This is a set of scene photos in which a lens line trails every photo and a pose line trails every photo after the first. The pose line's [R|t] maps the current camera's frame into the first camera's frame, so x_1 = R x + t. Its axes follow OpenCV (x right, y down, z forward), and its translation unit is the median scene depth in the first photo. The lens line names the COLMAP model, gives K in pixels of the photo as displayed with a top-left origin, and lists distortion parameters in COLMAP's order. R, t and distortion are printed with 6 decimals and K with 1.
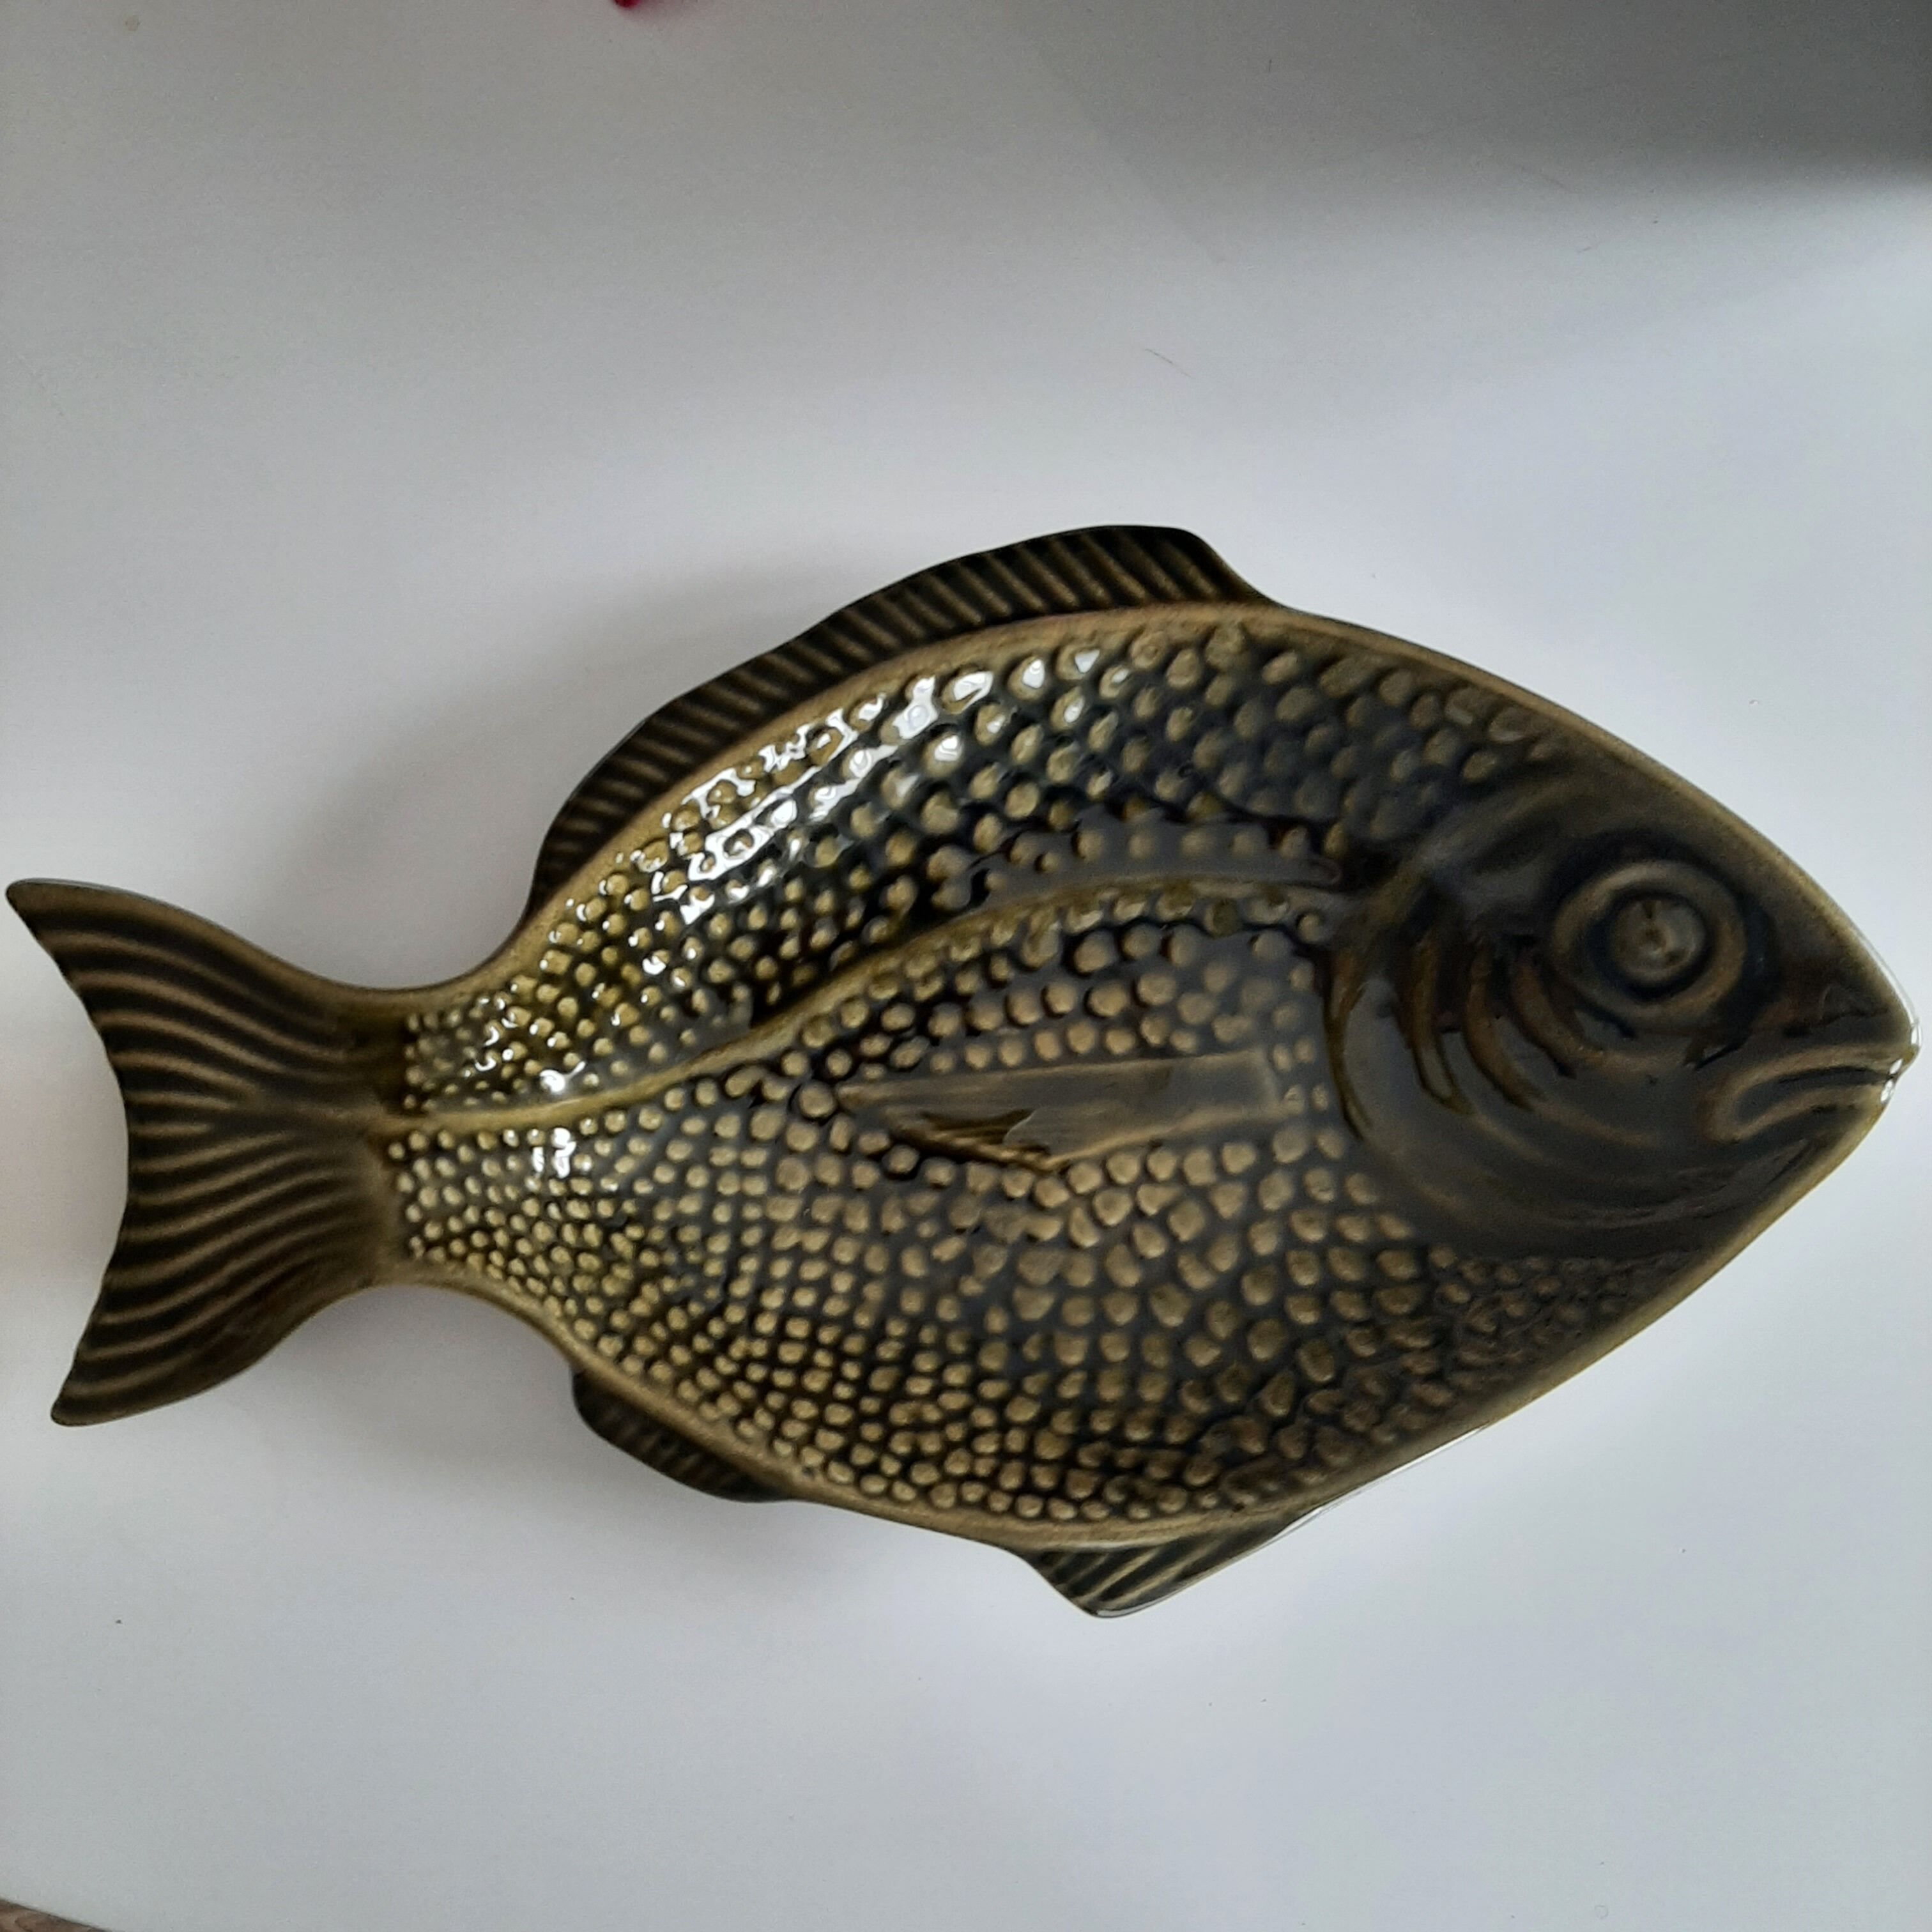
lens RADIAL K [[2007.0, 0, 924.7], [0, 2007.0, 1008.2], [0, 0, 1]] dist [0.192028, -0.701668]
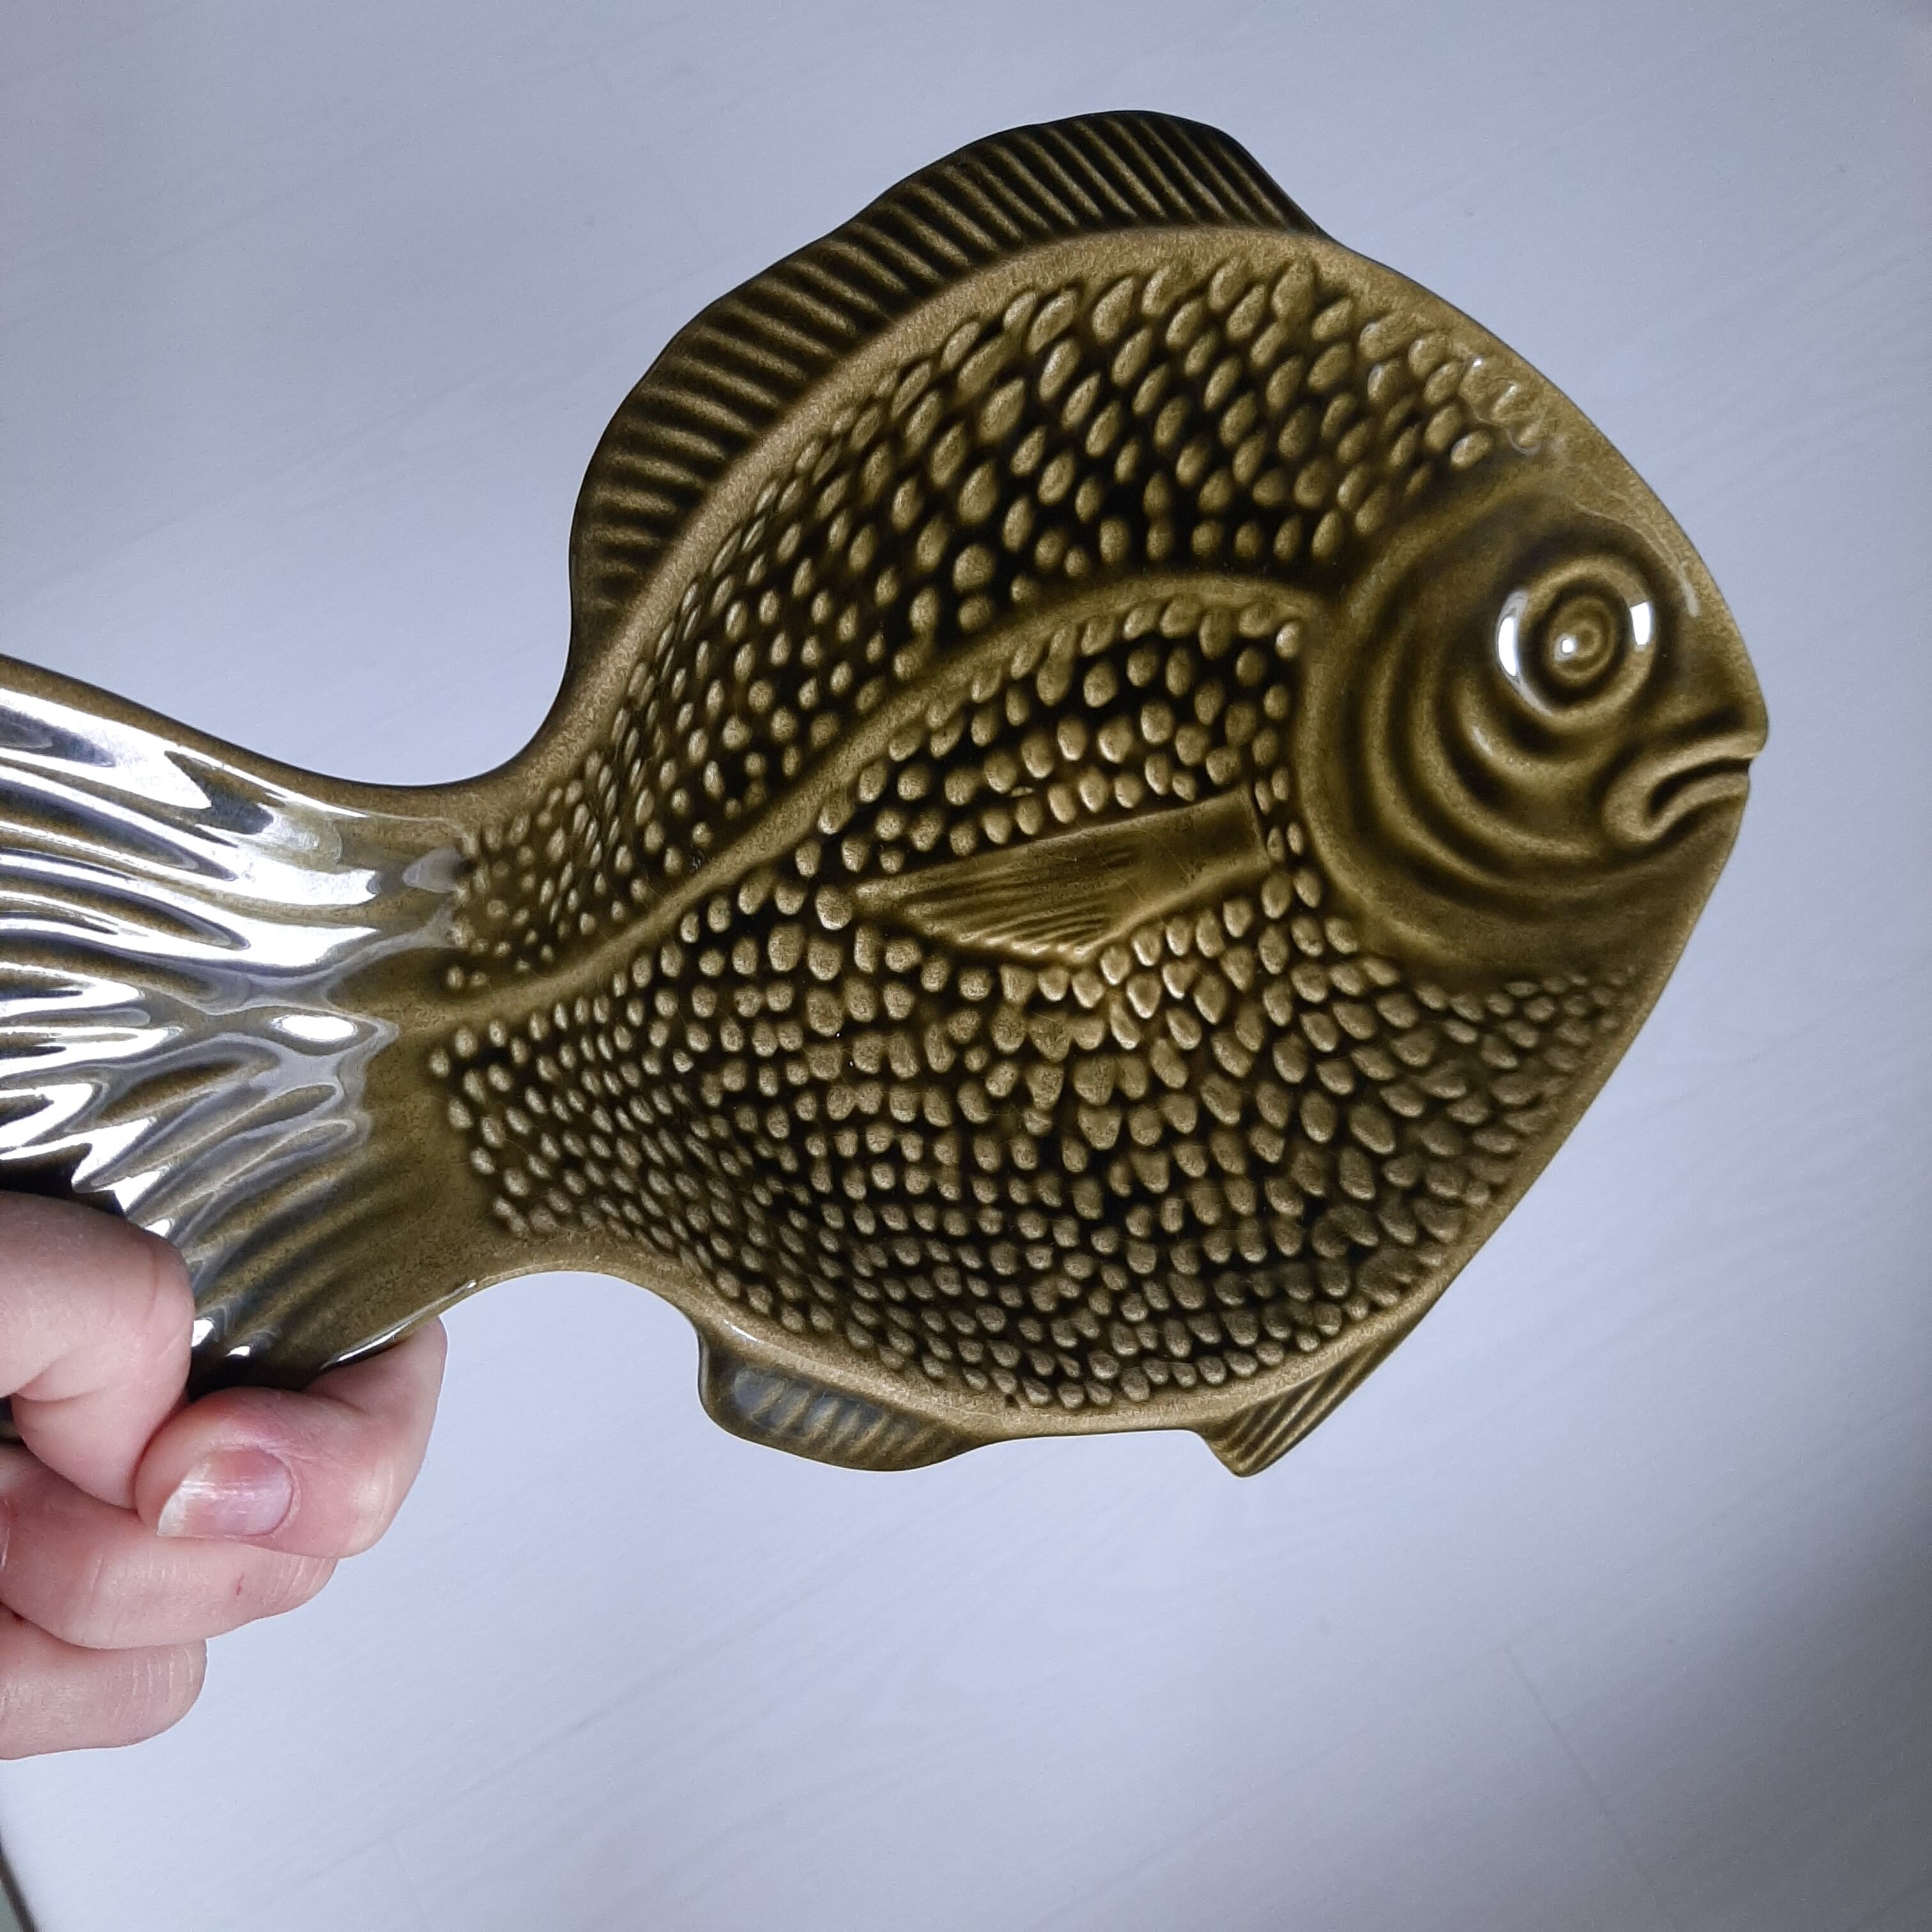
lens RADIAL K [[2007.0, 0, 924.7], [0, 2007.0, 1008.2], [0, 0, 1]] dist [0.192028, -0.701668]
pose [[0.759170, -0.142884, 0.635016, -0.511059], [0.071218, 0.987985, 0.137164, -0.015501], [-0.646984, -0.058906, 0.760225, 0.453389]]
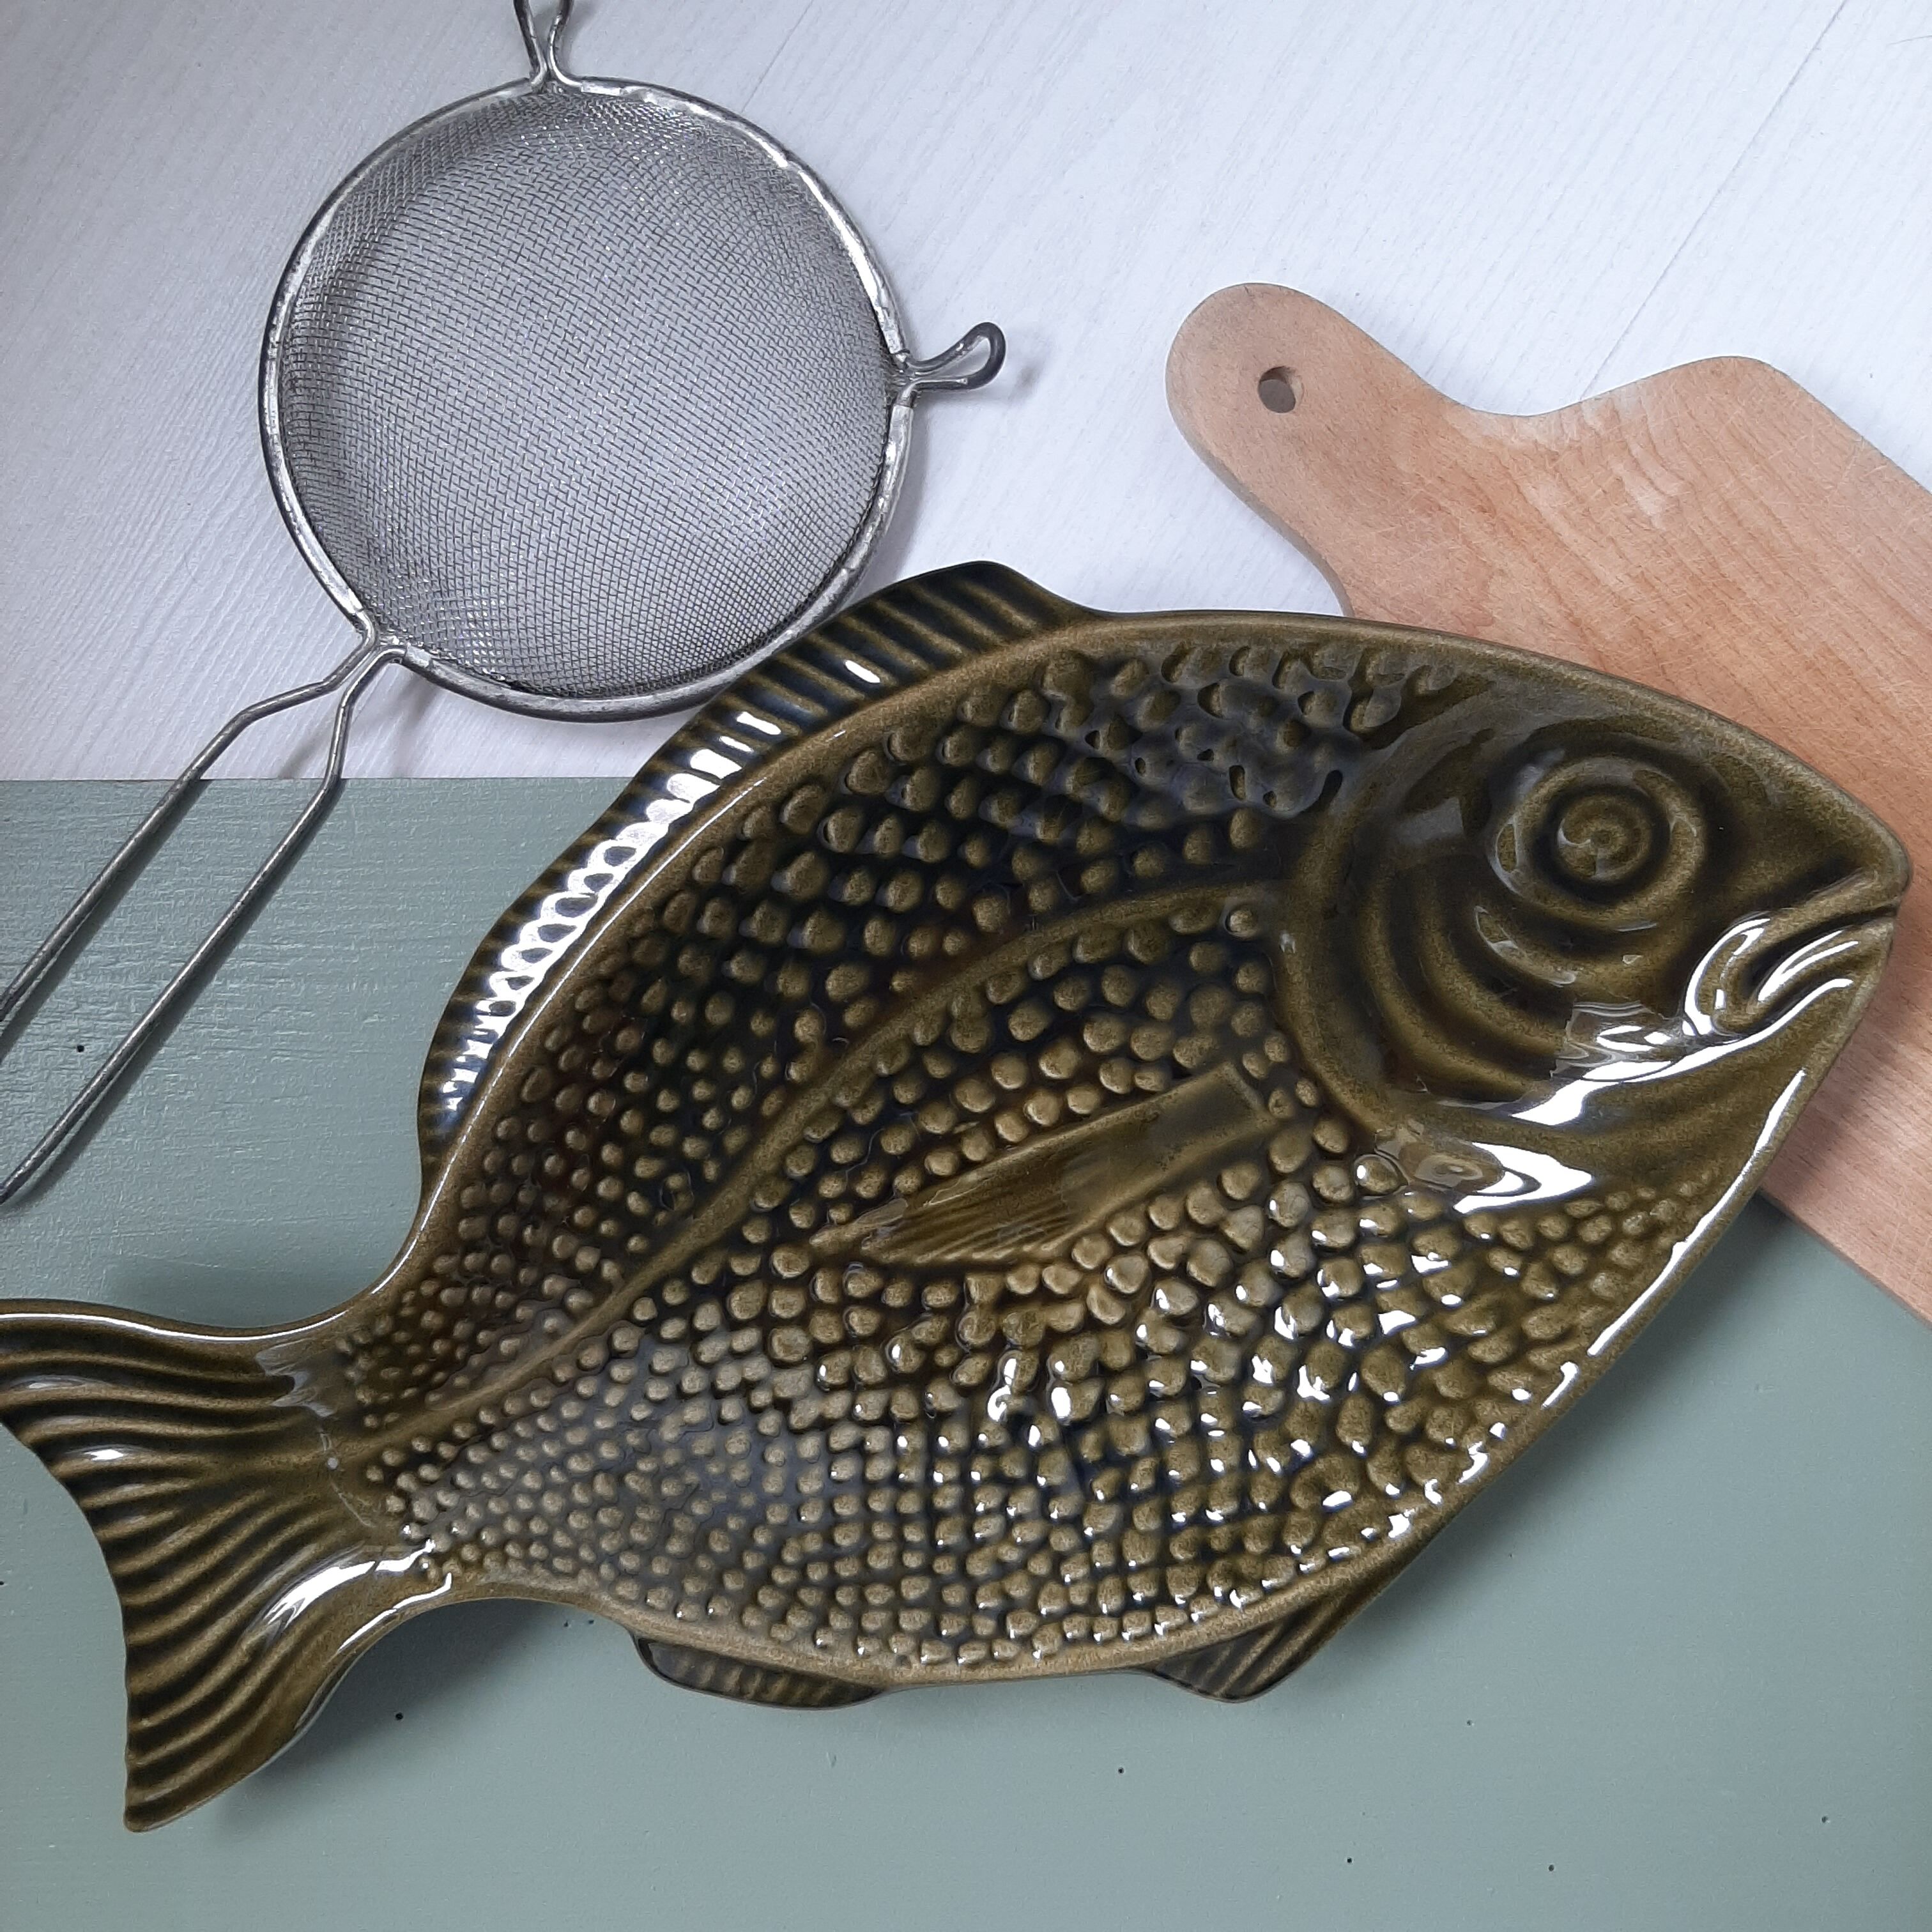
lens RADIAL K [[2007.0, 0, 924.7], [0, 2007.0, 1008.2], [0, 0, 1]] dist [0.192028, -0.701668]
pose [[0.951963, -0.306104, -0.008179, 0.051293], [0.305663, 0.948314, 0.085272, -0.131090], [-0.018346, -0.083676, 0.996324, 0.084316]]
